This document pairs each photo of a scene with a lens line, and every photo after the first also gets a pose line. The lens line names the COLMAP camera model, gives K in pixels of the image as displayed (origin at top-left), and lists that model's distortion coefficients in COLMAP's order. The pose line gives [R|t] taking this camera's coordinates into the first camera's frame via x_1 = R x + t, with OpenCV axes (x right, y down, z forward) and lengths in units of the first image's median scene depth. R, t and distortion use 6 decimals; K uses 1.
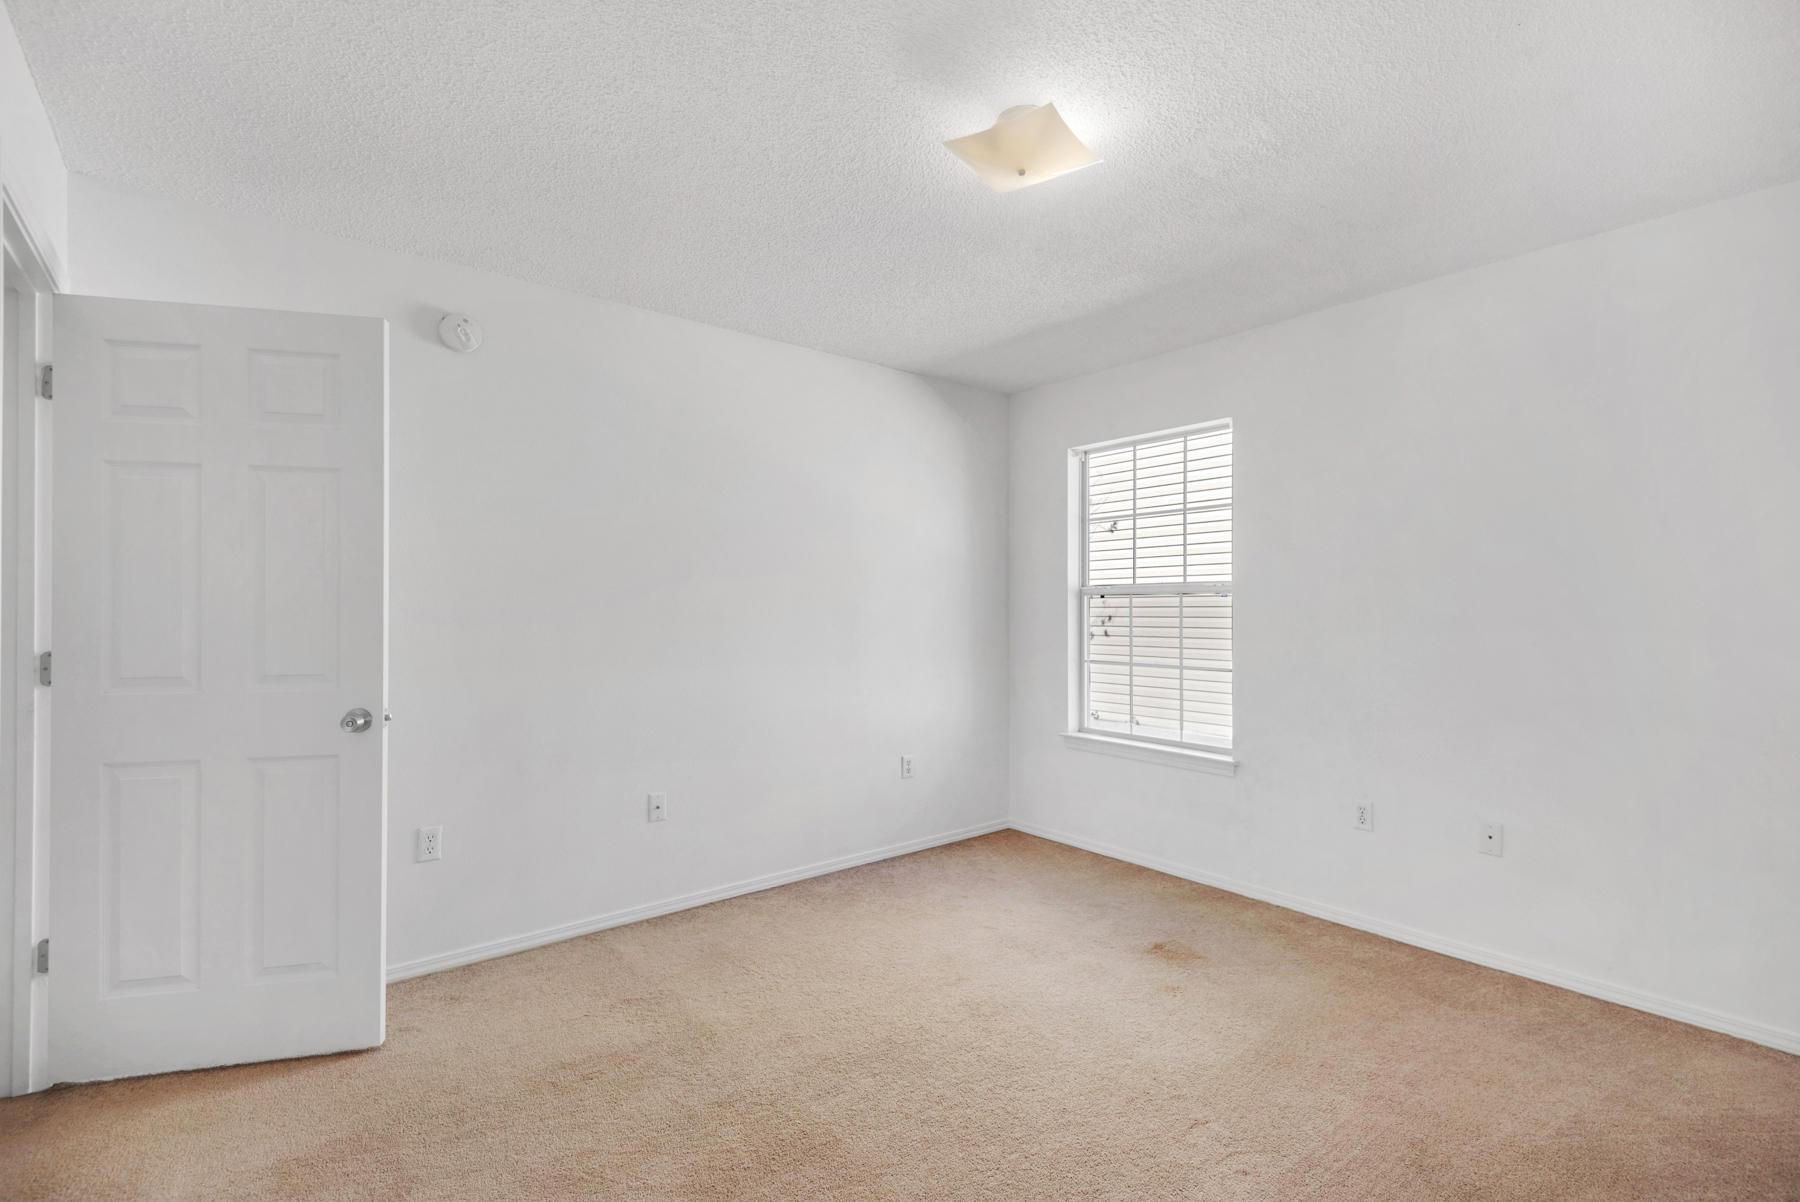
lens RADIAL K [[816.9, 0, 900.0], [0, 816.9, 601.0], [0, 0, 1]] dist [0.003057, 0.000267]
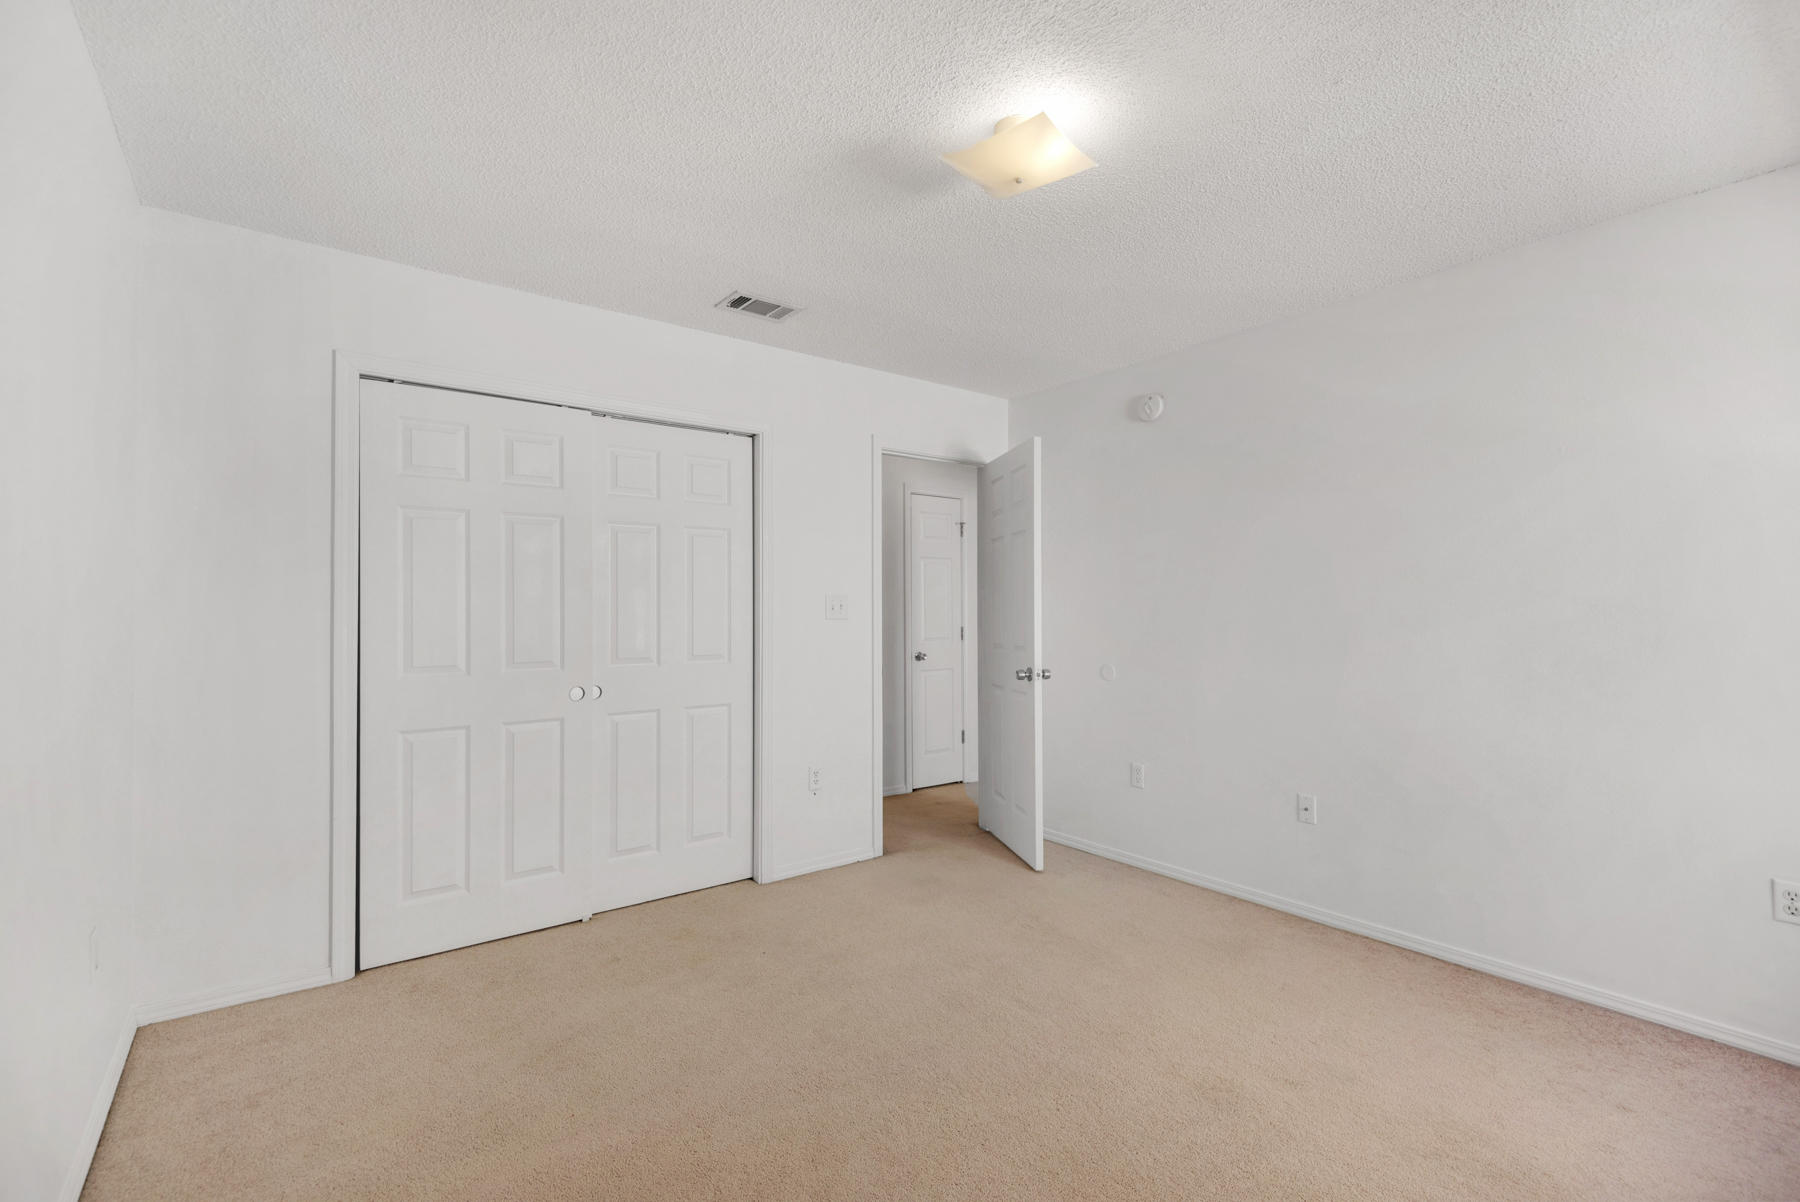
lens RADIAL K [[816.9, 0, 900.0], [0, 816.9, 601.0], [0, 0, 1]] dist [0.003057, 0.000267]
pose [[-0.017652, -0.000933, -0.999844, 0.728188], [0.003077, 0.999995, -0.000988, -0.004292], [0.999839, -0.003094, -0.017649, 0.528048]]
